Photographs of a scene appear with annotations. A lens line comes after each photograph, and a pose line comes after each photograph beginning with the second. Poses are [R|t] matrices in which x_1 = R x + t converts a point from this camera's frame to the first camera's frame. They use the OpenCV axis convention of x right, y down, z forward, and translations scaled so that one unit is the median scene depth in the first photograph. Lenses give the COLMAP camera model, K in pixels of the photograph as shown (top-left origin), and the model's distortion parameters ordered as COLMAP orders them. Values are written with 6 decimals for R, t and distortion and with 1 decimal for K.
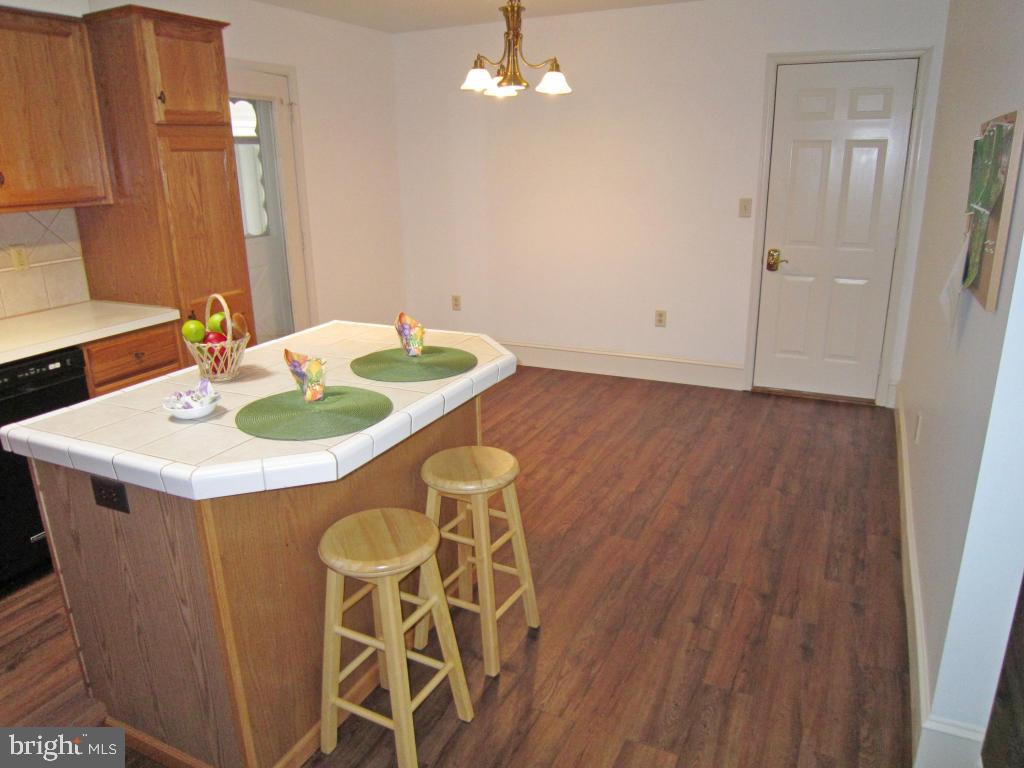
lens RADIAL K [[727.4, 0, 510.5], [0, 727.4, 383.0], [0, 0, 1]] dist [-0.065673, 0.021168]
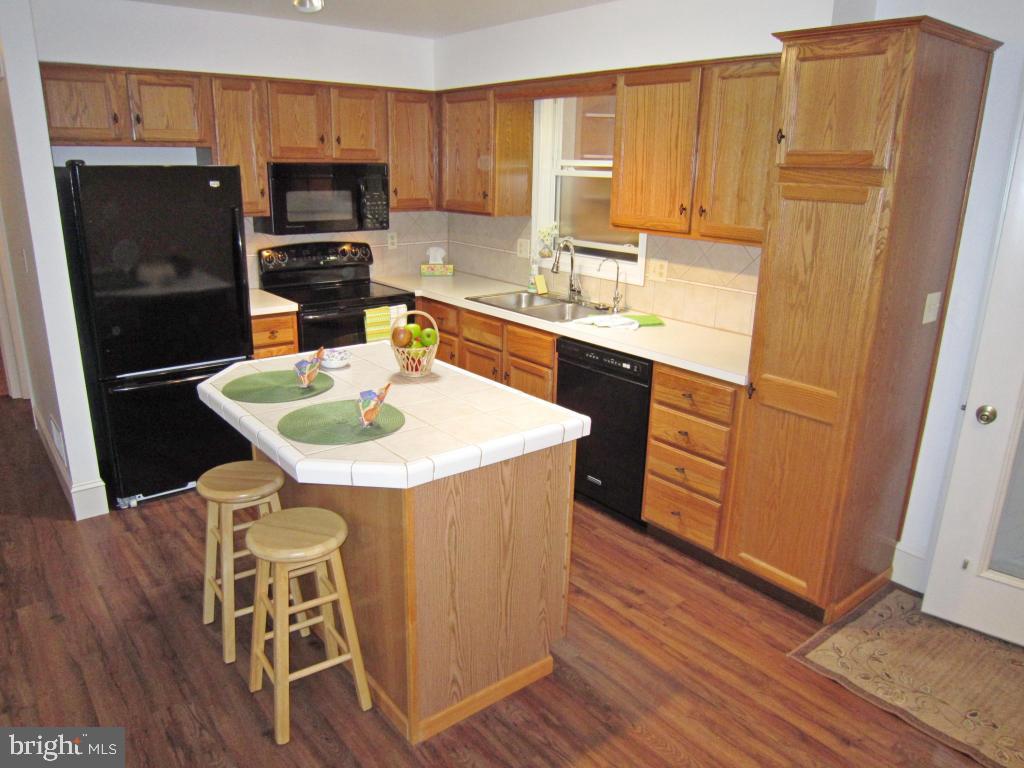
lens RADIAL K [[727.4, 0, 511.4], [0, 727.4, 384.5], [0, 0, 1]] dist [-0.065673, 0.021168]
pose [[-0.423751, 0.276281, -0.862615, 0.430621], [-0.278307, 0.866564, 0.414262, -0.383803], [0.861963, 0.415615, -0.290316, 1.024681]]
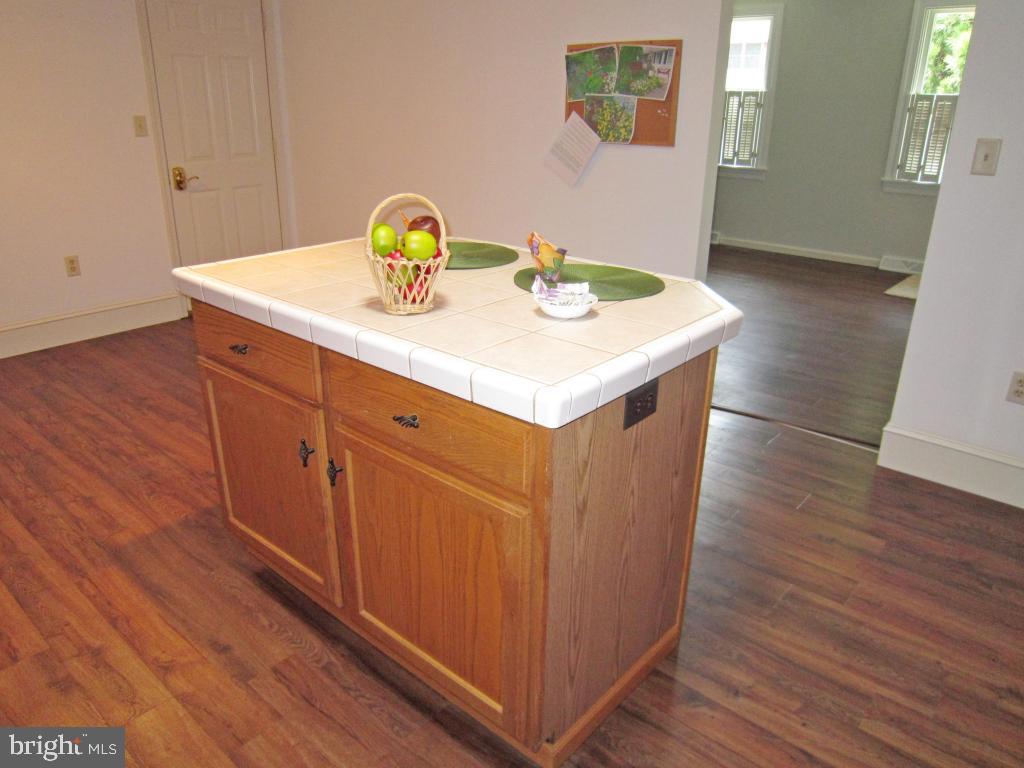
lens RADIAL K [[727.4, 0, 503.9], [0, 727.4, 377.7], [0, 0, 1]] dist [-0.065673, 0.021168]
pose [[0.264167, -0.330119, 0.906222, -0.719976], [0.271877, 0.926983, 0.258428, -0.073007], [-0.925364, 0.178113, 0.334630, 0.449528]]
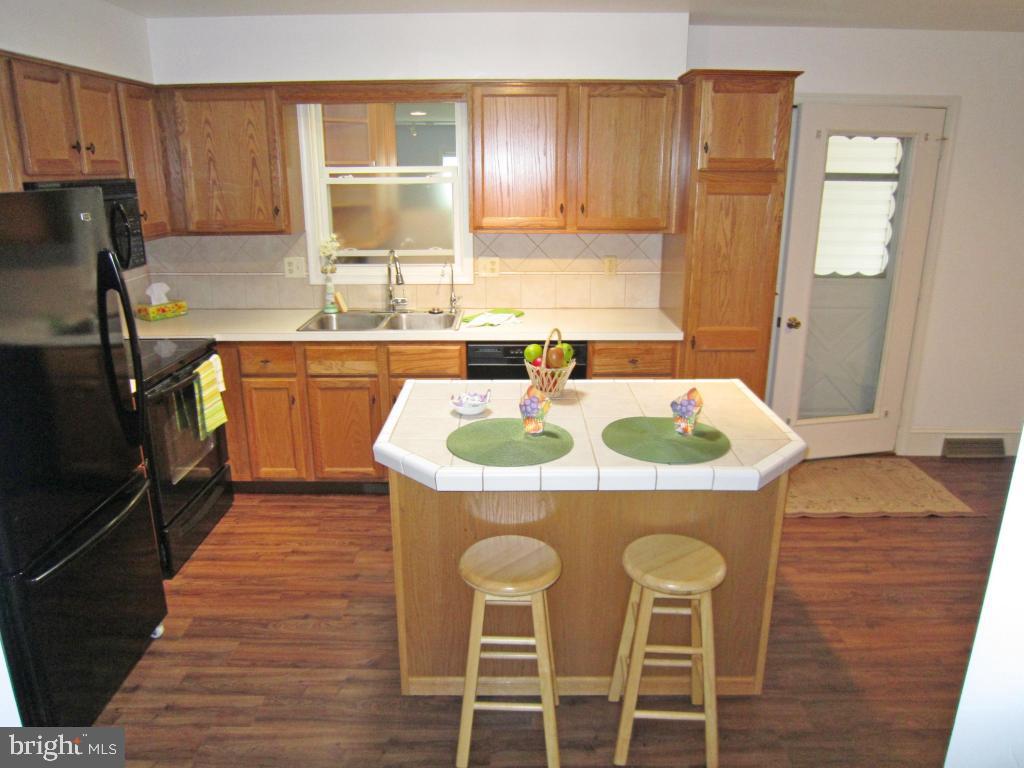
lens RADIAL K [[727.4, 0, 512.2], [0, 727.4, 383.9], [0, 0, 1]] dist [-0.065673, 0.021168]
pose [[0.437855, 0.279069, -0.854636, 0.423566], [-0.274499, 0.946709, 0.168500, -0.145739], [0.856115, 0.160819, 0.491126, 0.223570]]
